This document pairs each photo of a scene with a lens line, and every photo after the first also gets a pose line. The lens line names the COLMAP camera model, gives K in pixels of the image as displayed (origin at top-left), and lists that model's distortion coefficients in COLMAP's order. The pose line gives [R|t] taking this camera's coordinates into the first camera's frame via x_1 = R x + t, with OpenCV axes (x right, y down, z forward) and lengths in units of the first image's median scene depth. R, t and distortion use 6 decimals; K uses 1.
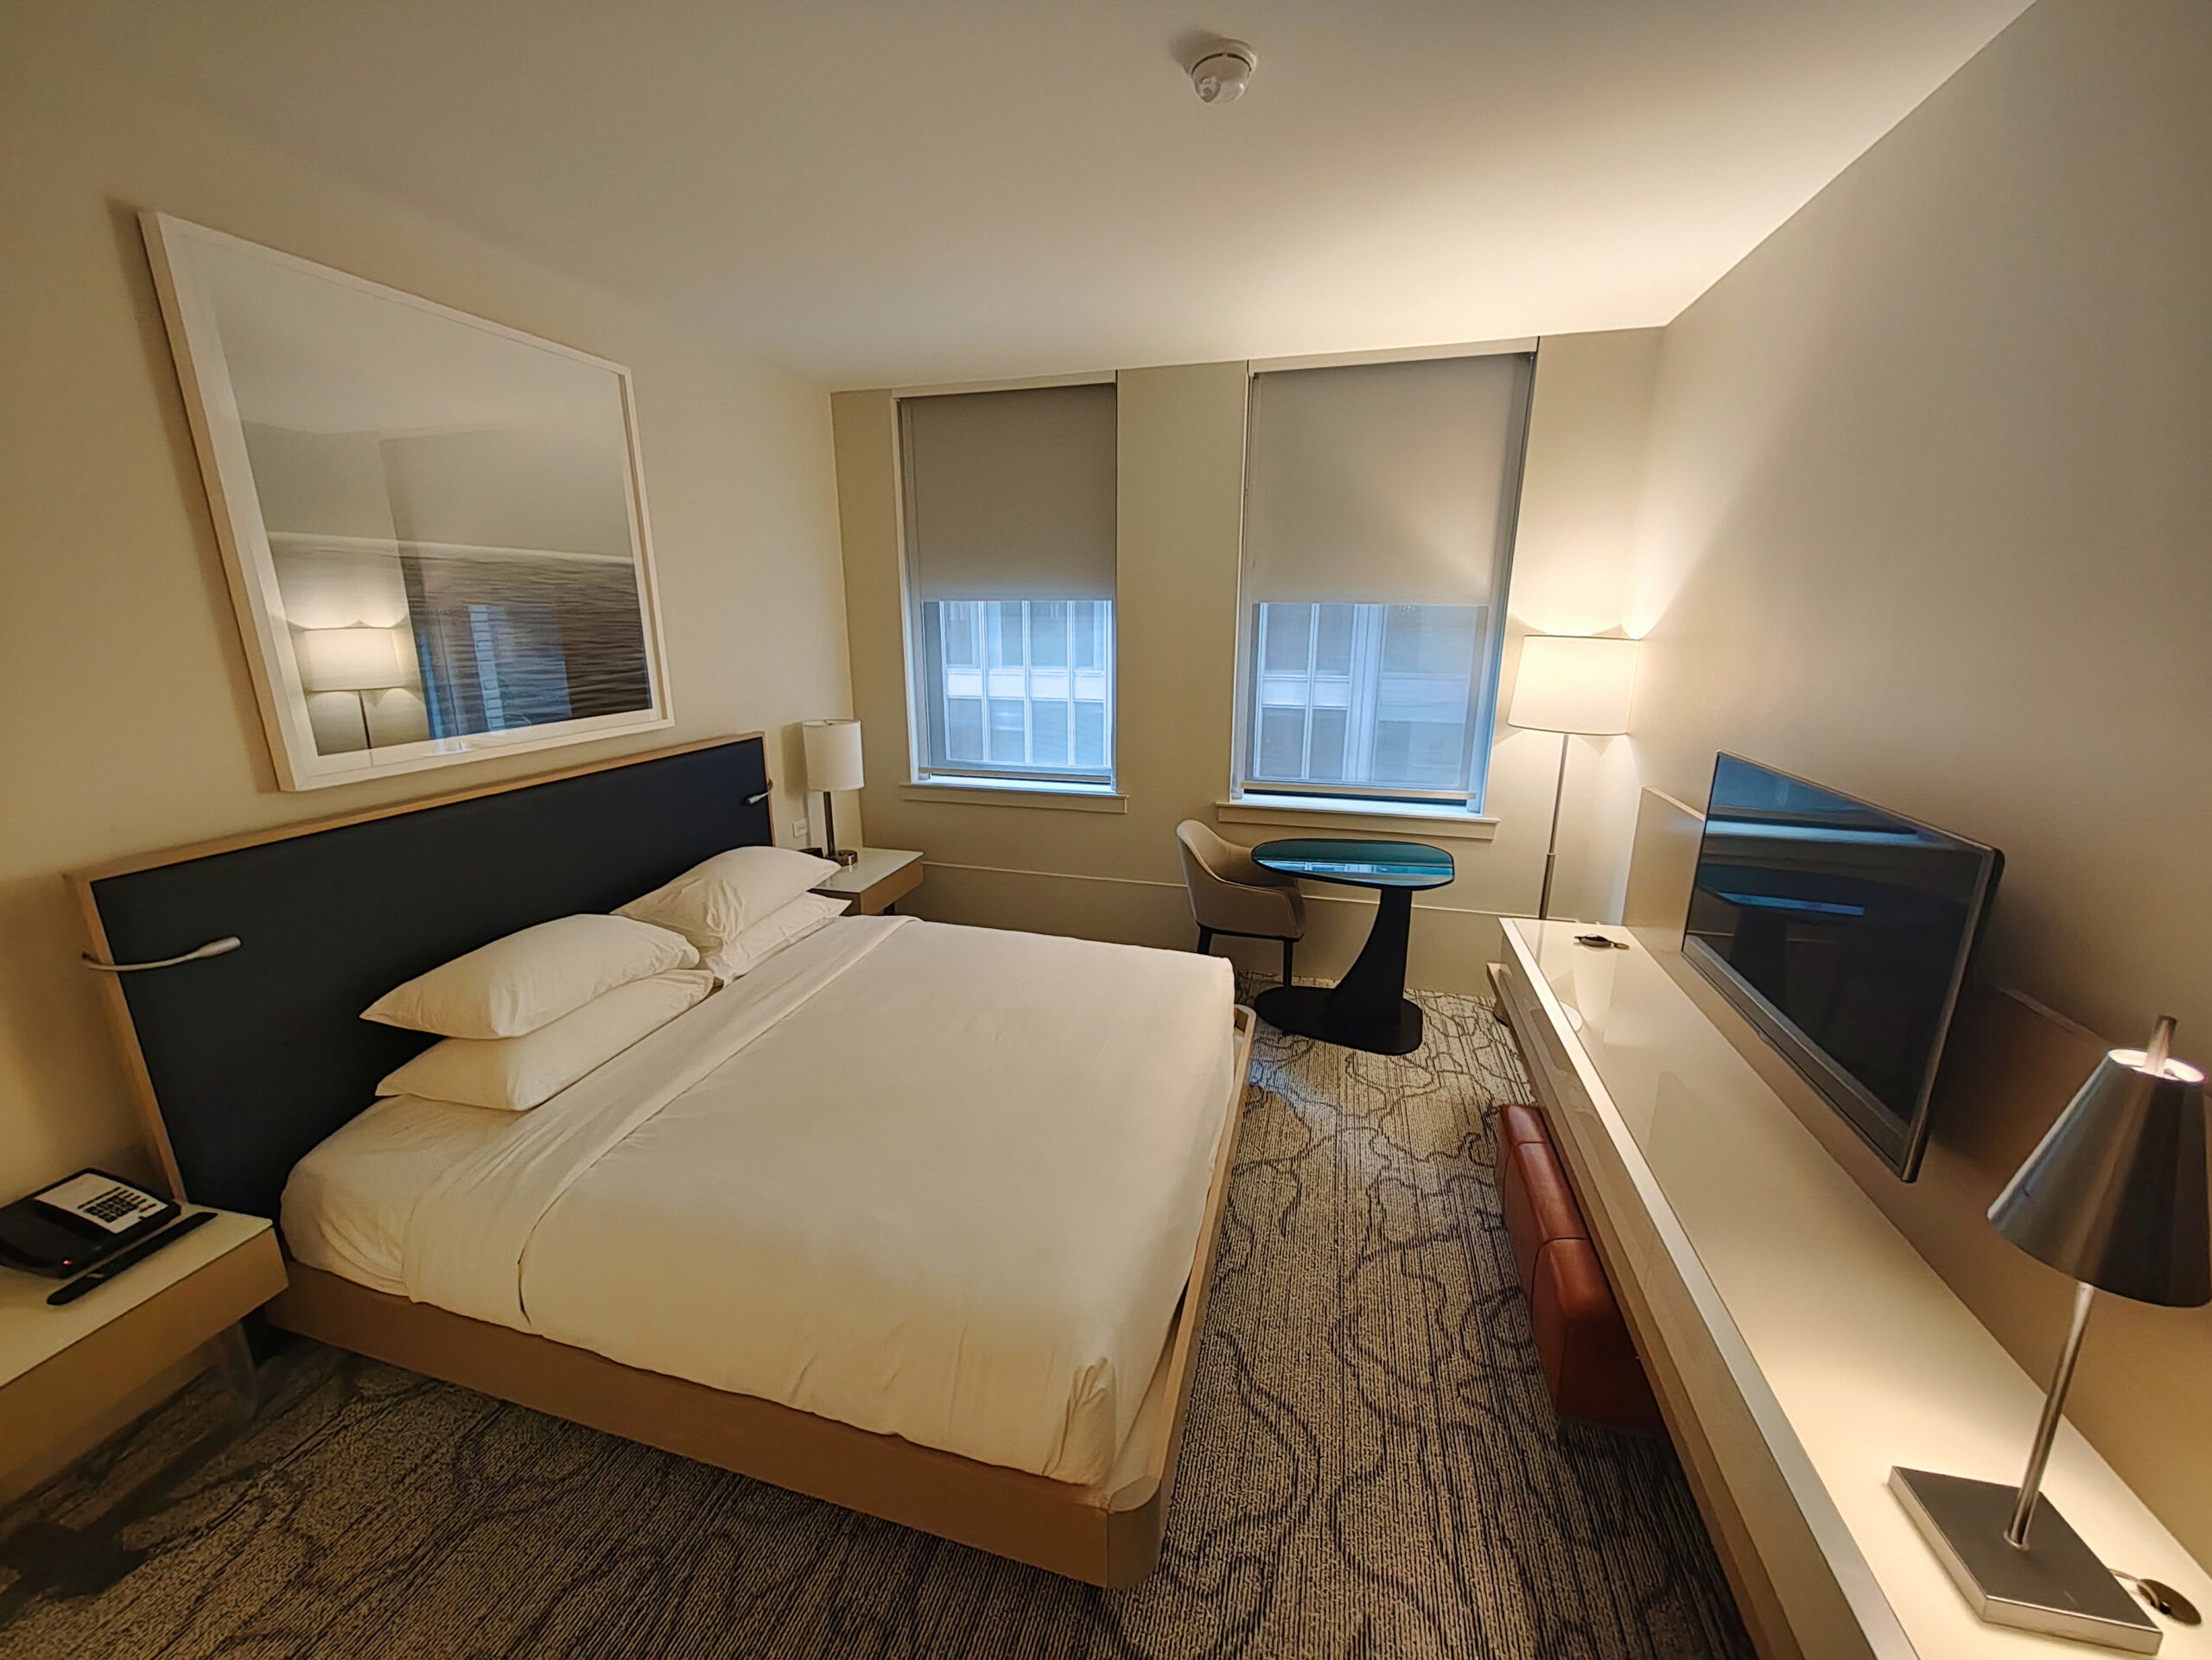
lens RADIAL K [[829.1, 0, 1106.0], [0, 829.1, 830.0], [0, 0, 1]] dist [-0.000942, -0.000194]
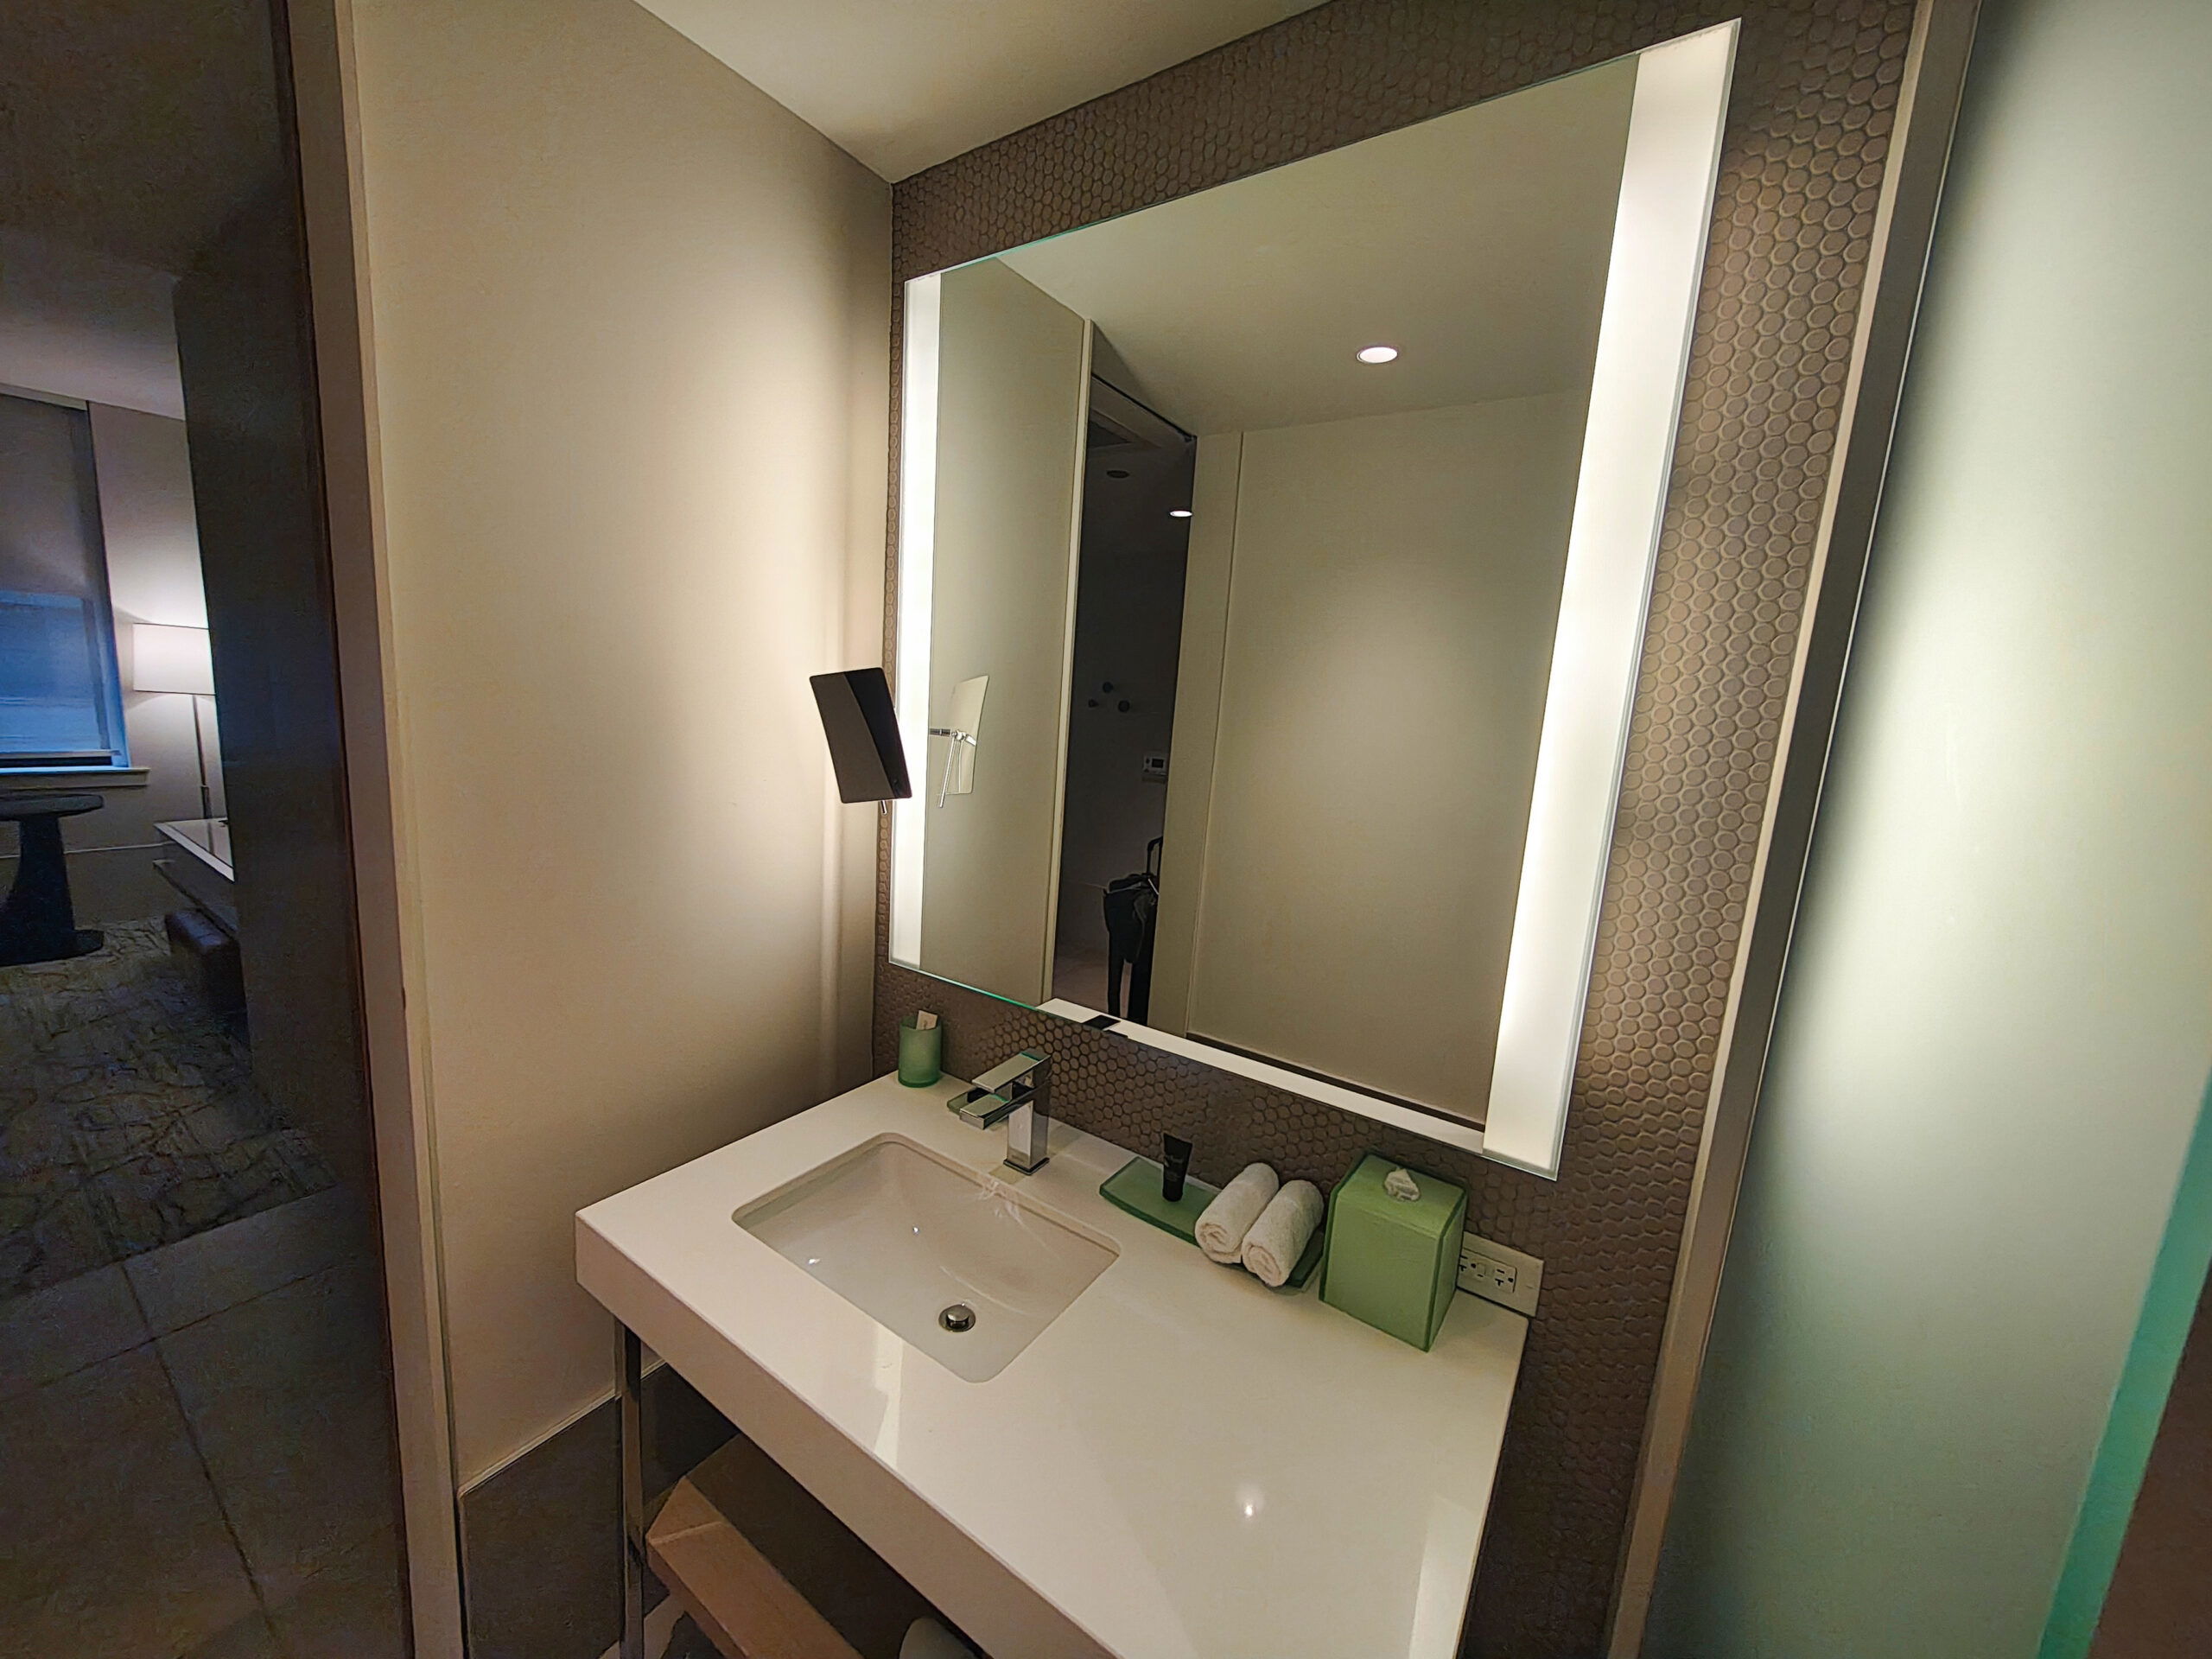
lens RADIAL K [[829.1, 0, 1106.0], [0, 829.1, 829.5], [0, 0, 1]] dist [-0.000942, -0.000194]
pose [[0.317231, -0.130429, 0.939336, -0.284420], [0.166503, 0.982772, 0.080230, 0.237616], [-0.933617, 0.130951, 0.333482, -0.837416]]
